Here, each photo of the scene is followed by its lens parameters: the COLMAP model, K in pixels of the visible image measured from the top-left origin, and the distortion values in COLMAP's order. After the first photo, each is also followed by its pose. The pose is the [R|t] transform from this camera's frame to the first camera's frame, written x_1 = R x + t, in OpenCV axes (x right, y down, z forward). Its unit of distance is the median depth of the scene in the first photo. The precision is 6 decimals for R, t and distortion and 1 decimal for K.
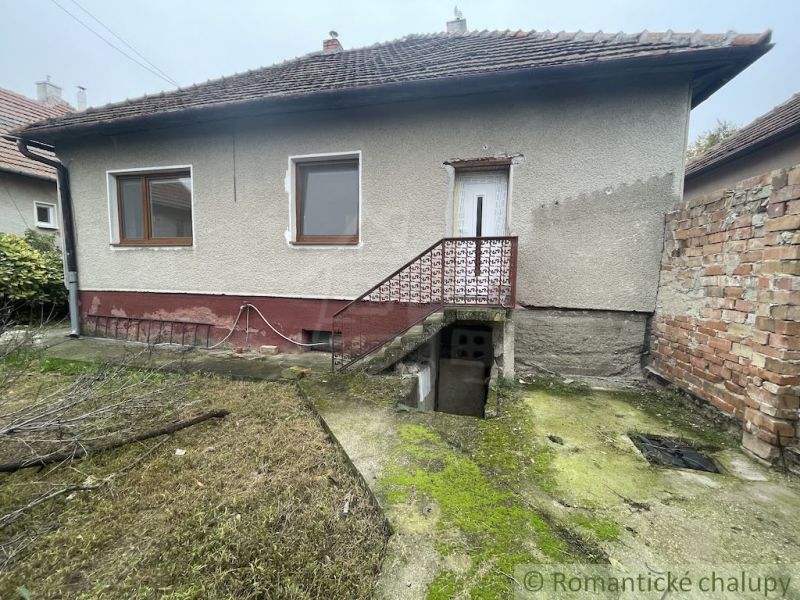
lens RADIAL K [[324.2, 0, 400.2], [0, 324.2, 299.8], [0, 0, 1]] dist [-0.002807, 0.000511]
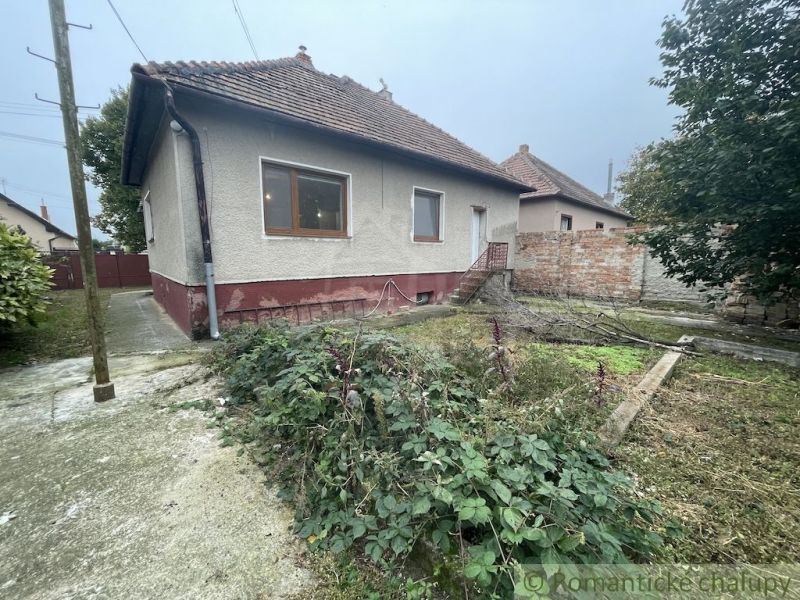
lens RADIAL K [[324.2, 0, 398.9], [0, 324.2, 298.7], [0, 0, 1]] dist [-0.002807, 0.000511]
pose [[0.568760, -0.122946, 0.813263, -1.544675], [0.082047, 0.992314, 0.092634, -0.034873], [-0.818401, 0.014040, 0.574476, 0.119948]]
